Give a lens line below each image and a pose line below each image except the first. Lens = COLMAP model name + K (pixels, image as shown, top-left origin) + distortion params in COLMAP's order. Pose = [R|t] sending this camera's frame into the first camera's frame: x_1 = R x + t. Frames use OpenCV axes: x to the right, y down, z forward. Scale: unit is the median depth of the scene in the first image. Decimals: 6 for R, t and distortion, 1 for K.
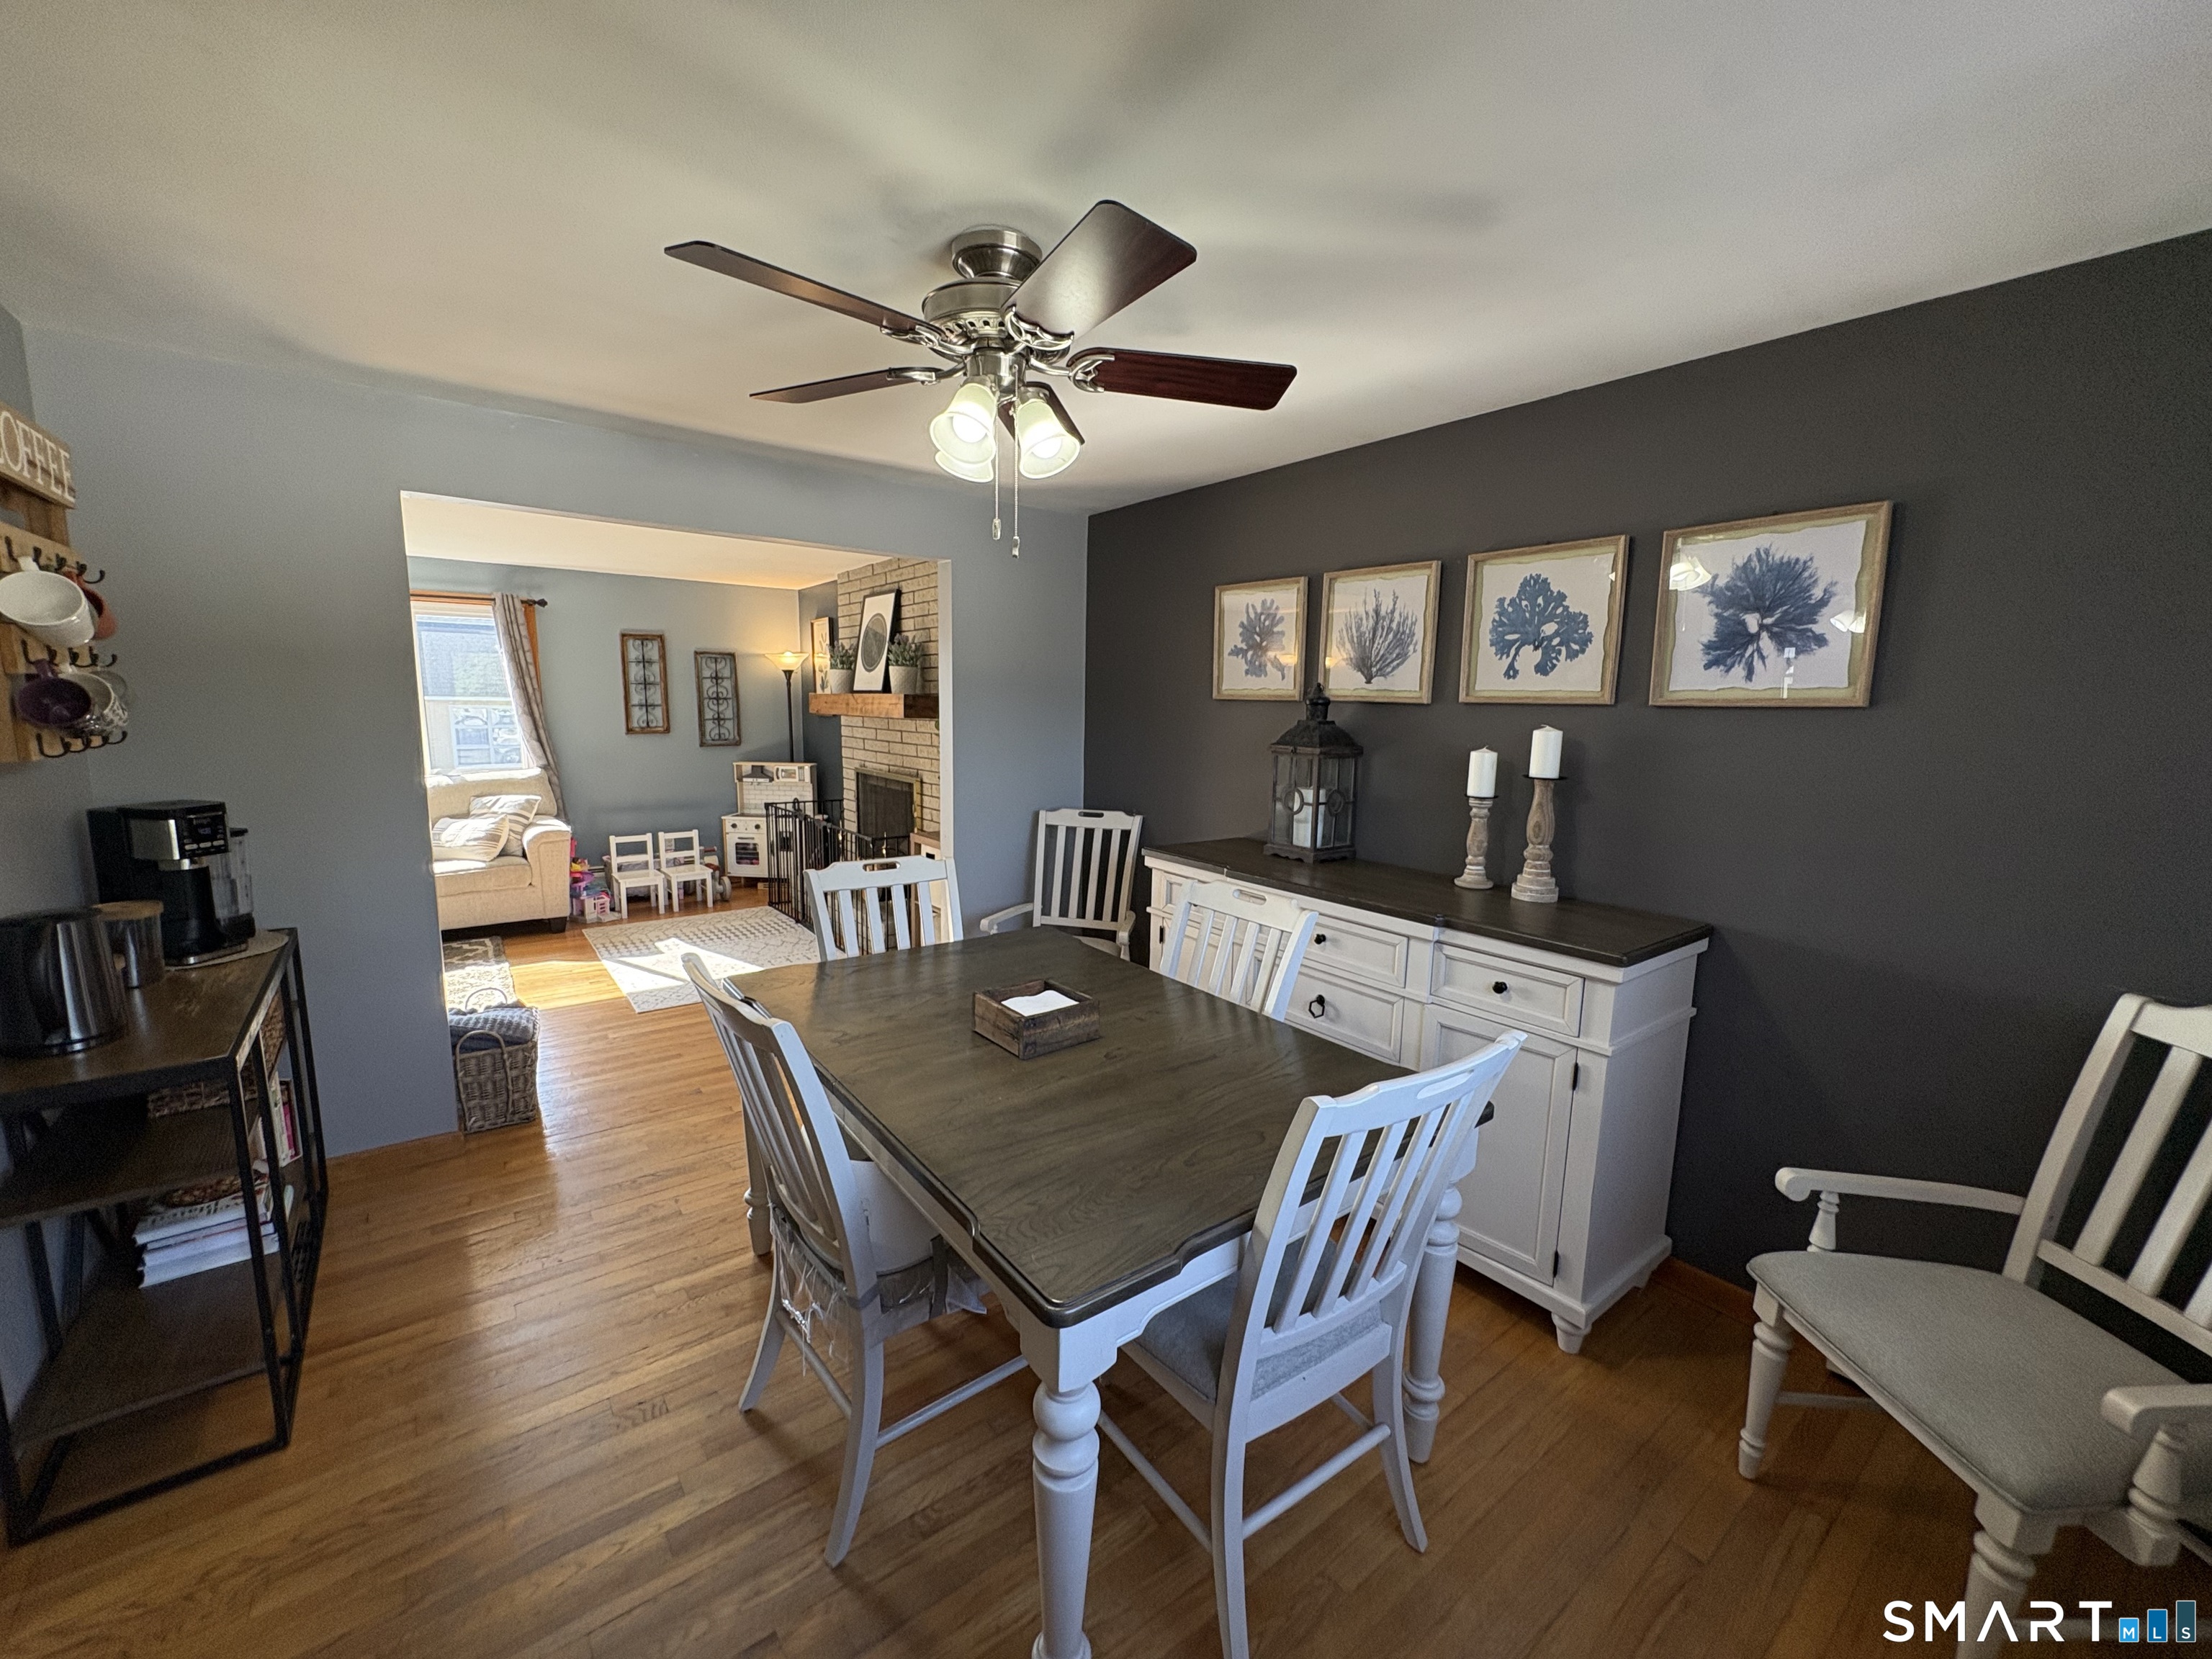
lens RADIAL K [[880.9, 0, 1106.9], [0, 880.9, 834.8], [0, 0, 1]] dist [-0.000263, 0.000070]
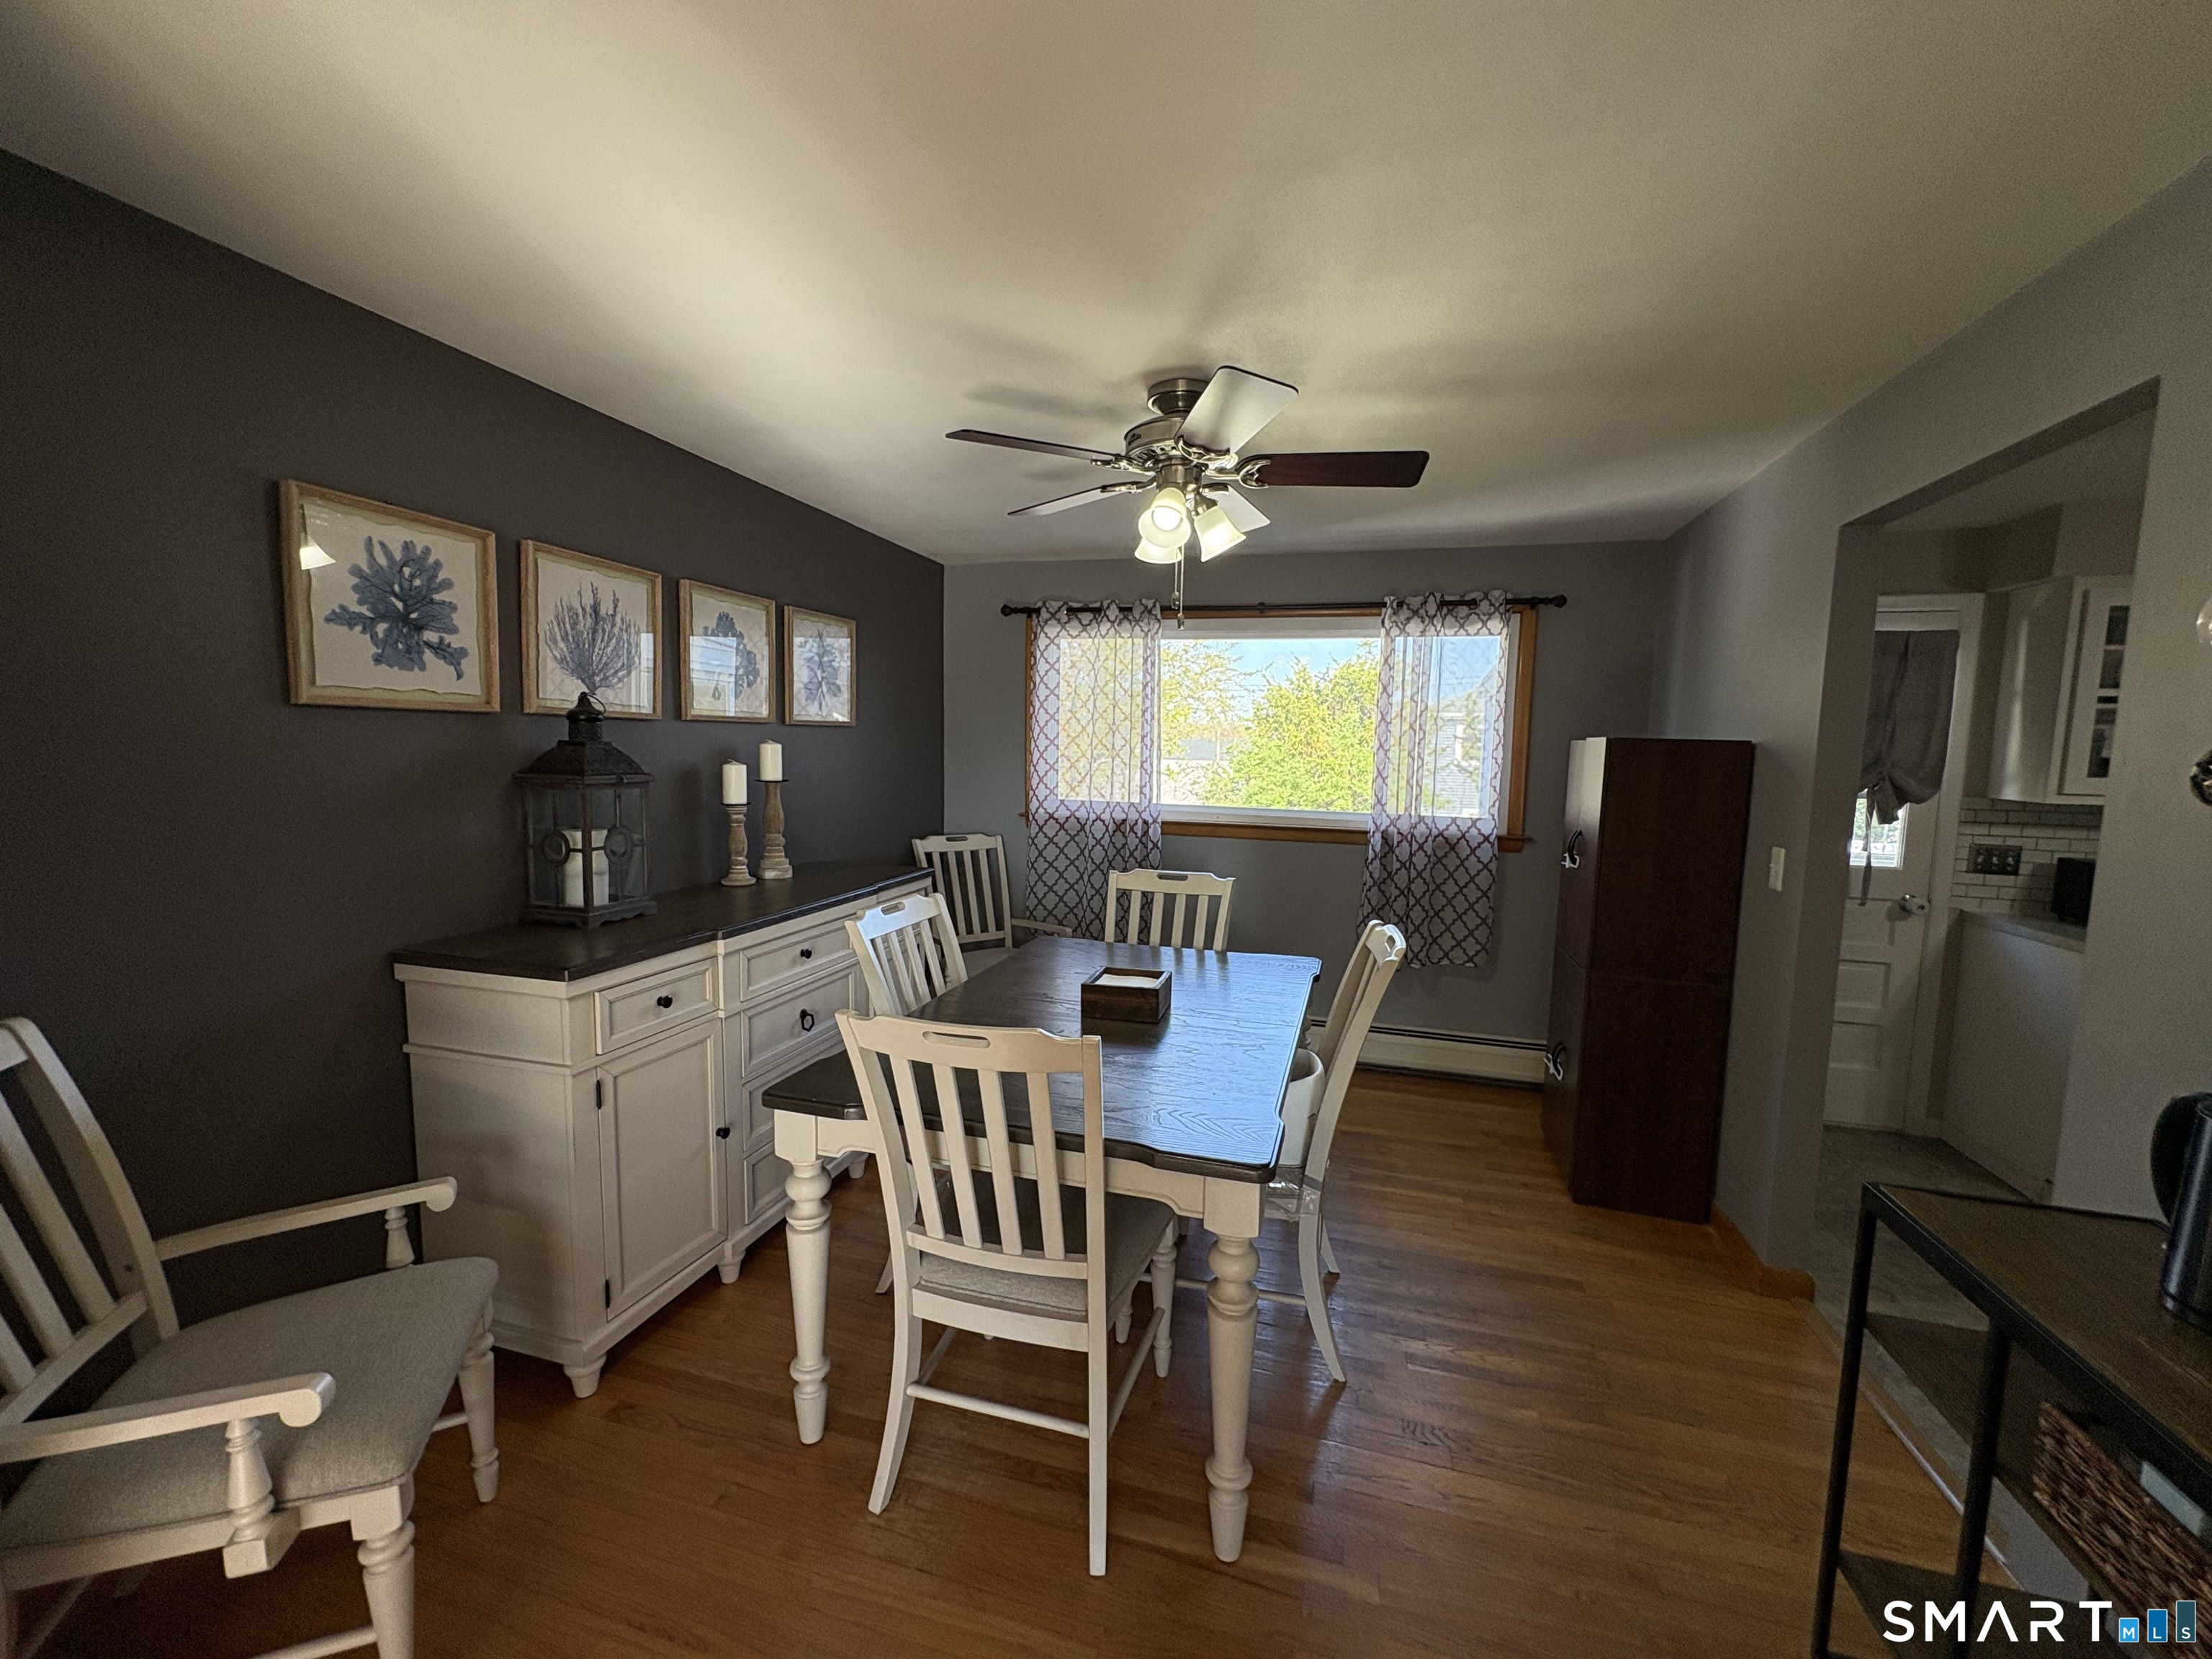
lens RADIAL K [[880.9, 0, 1108.7], [0, 880.9, 833.6], [0, 0, 1]] dist [-0.000263, 0.000070]
pose [[-0.593584, -0.110989, 0.797082, -0.599866], [0.091290, 0.974765, 0.203714, -0.152001], [-0.799578, 0.193686, -0.568473, 0.997006]]
